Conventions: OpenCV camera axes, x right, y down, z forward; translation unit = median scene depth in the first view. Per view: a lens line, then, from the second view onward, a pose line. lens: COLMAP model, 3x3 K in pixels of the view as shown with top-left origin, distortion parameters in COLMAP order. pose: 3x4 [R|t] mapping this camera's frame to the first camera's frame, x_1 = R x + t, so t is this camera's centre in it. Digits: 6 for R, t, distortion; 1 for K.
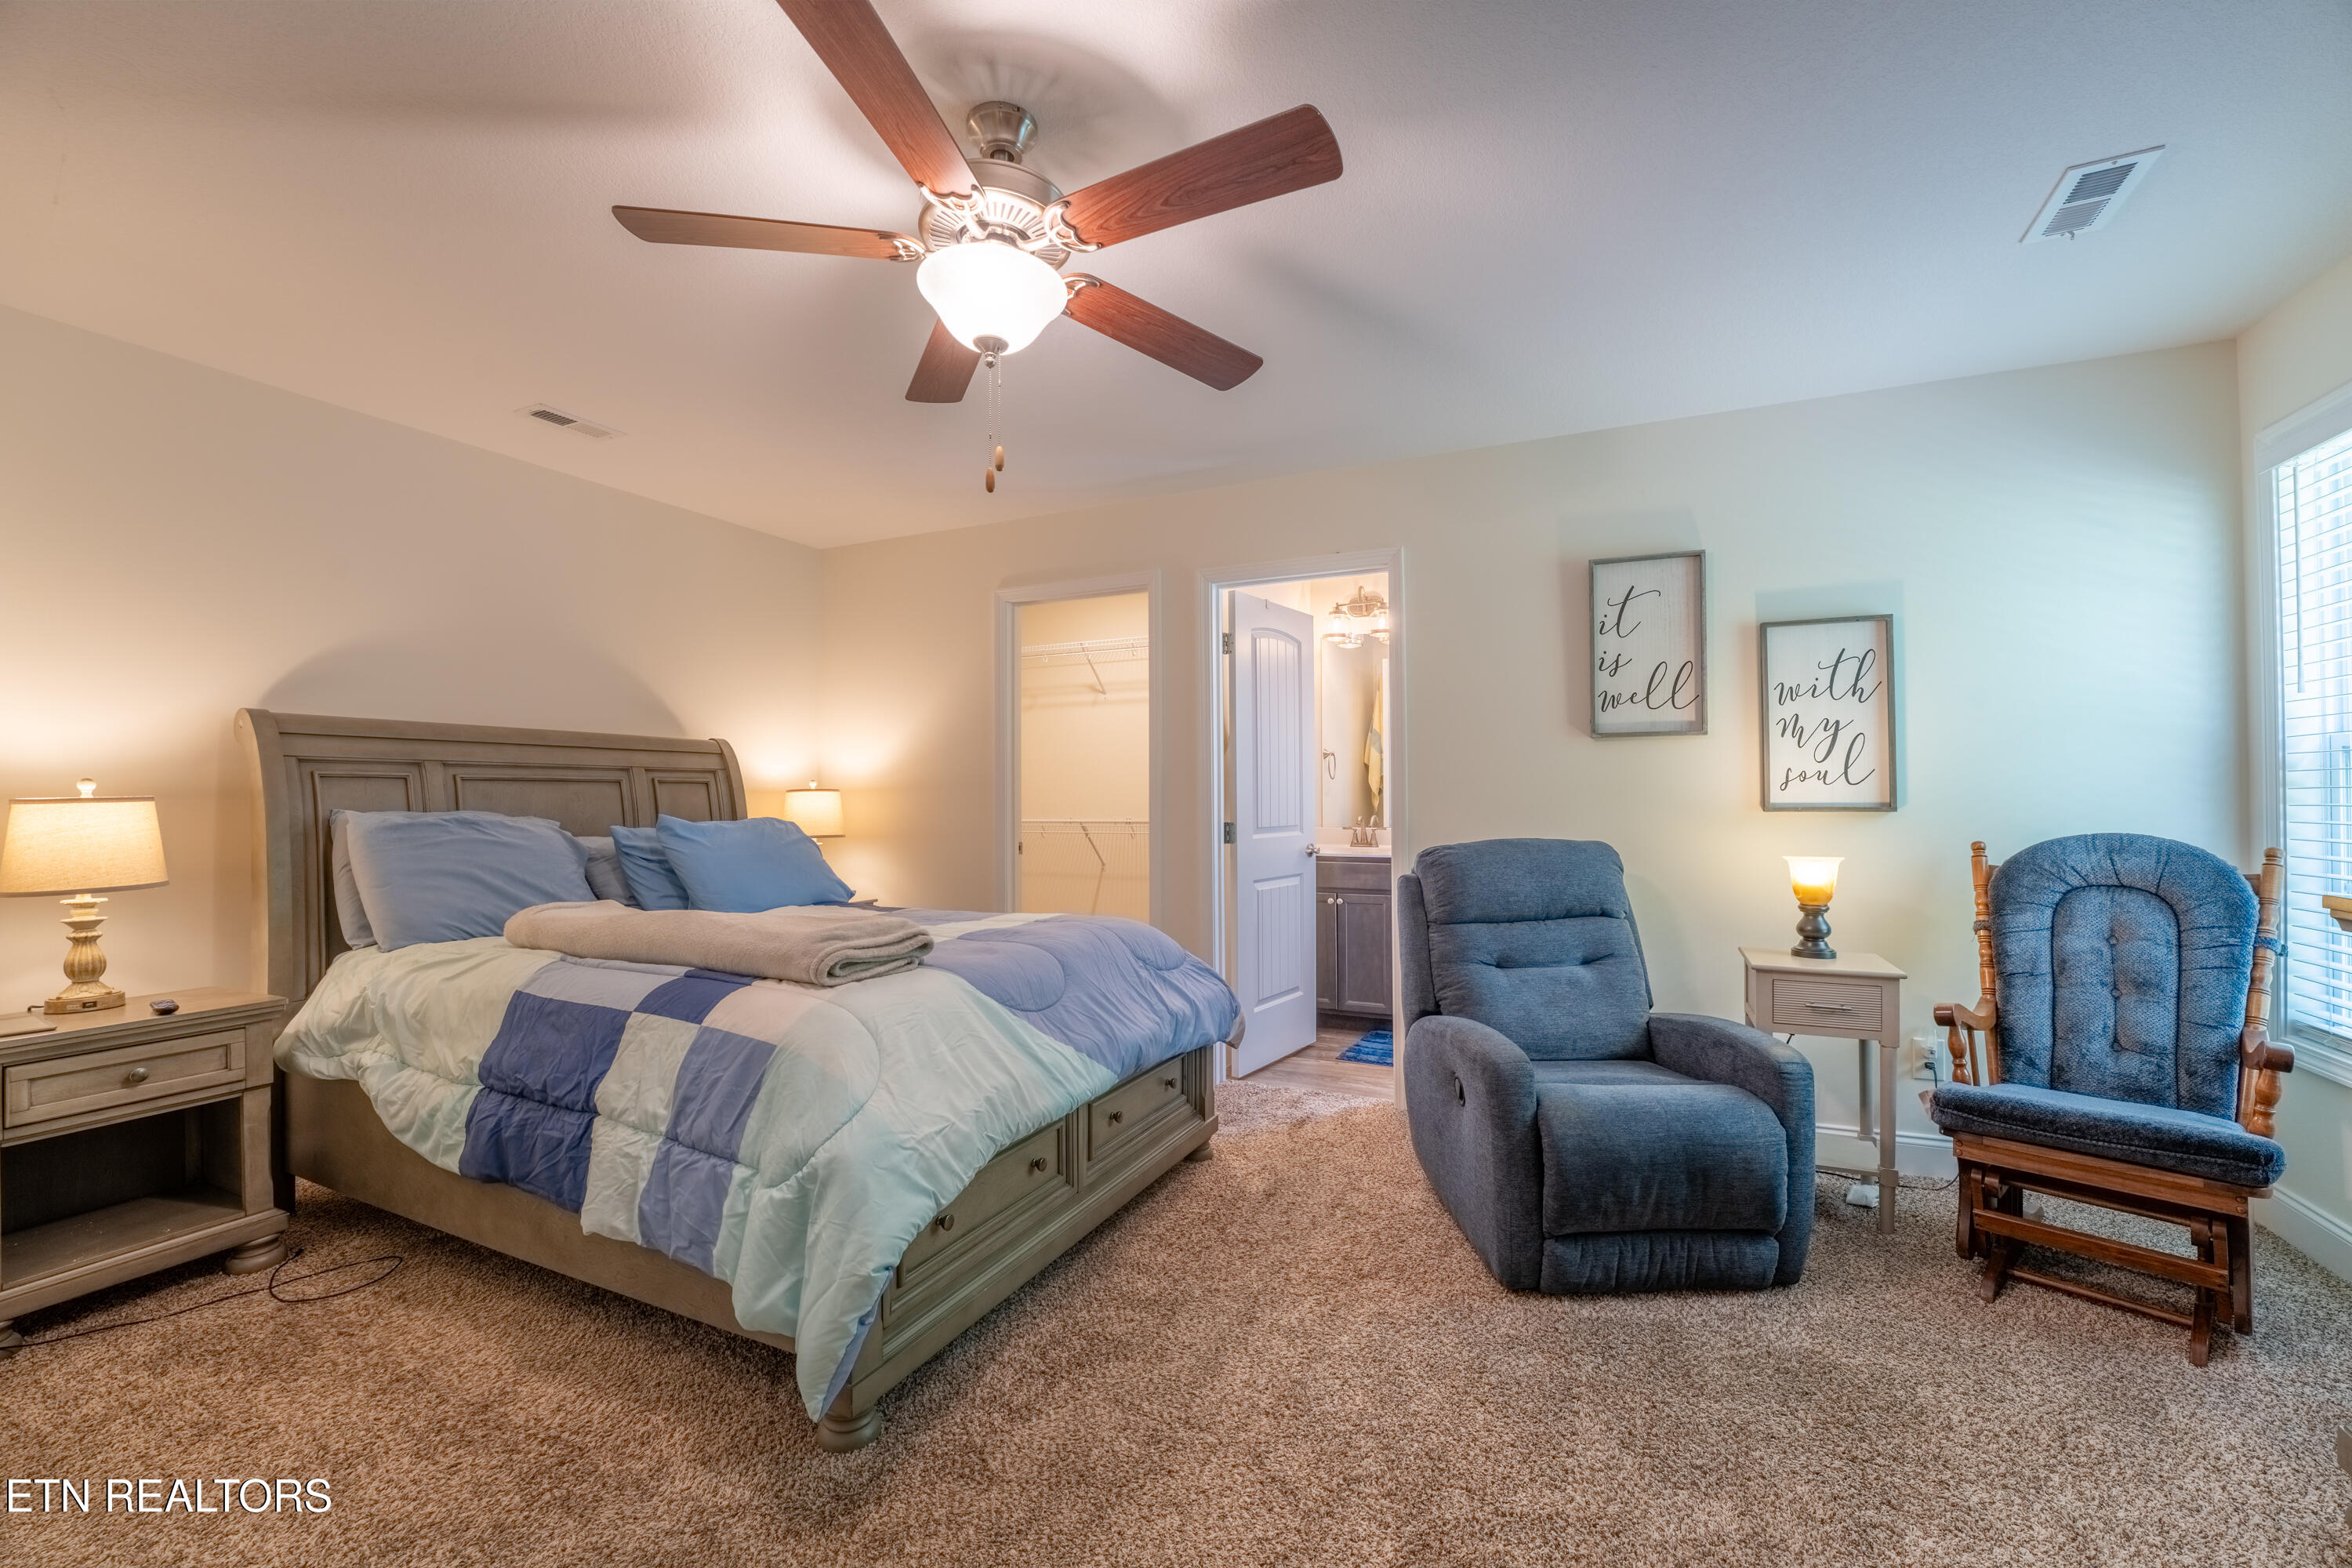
lens RADIAL K [[945.2, 0, 1179.0], [0, 945.2, 783.8], [0, 0, 1]] dist [-0.025735, -0.000182]
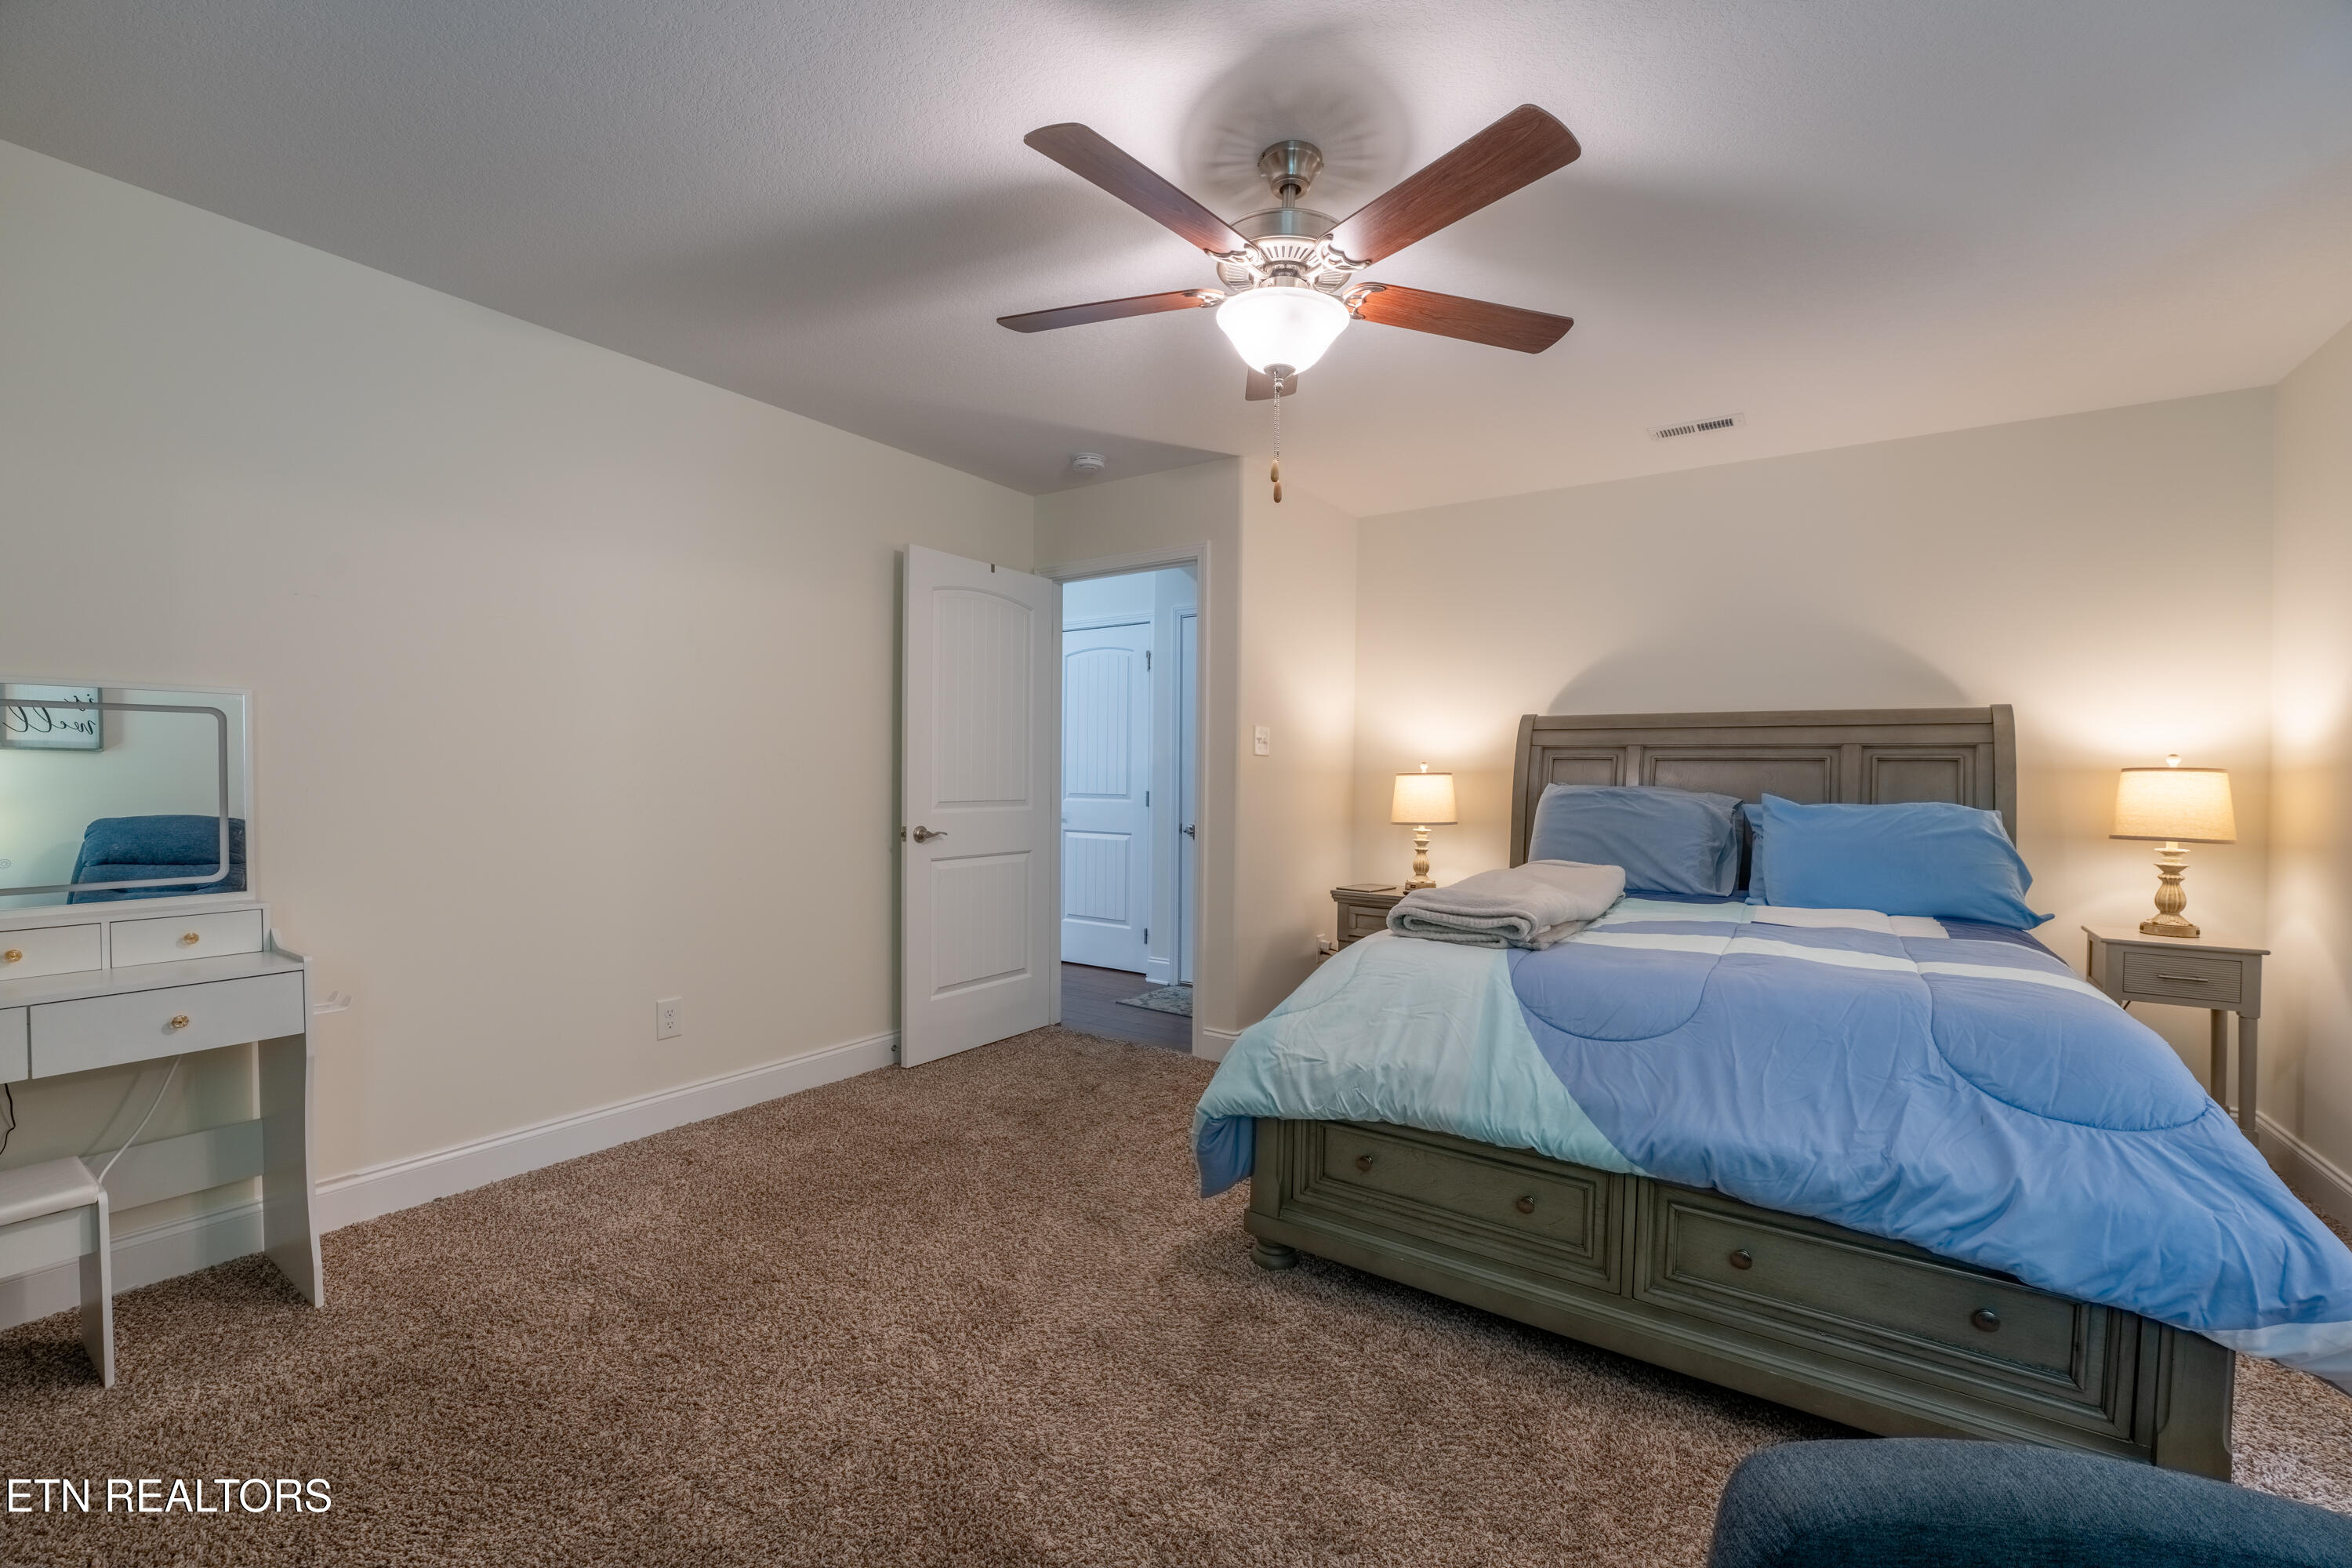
lens RADIAL K [[945.2, 0, 1178.1], [0, 945.2, 788.7], [0, 0, 1]] dist [-0.025735, -0.000182]
pose [[-0.161936, 0.015557, -0.986679, 0.514192], [0.002371, 0.999879, 0.015376, 0.011981], [0.986798, 0.000150, -0.161954, 0.585678]]
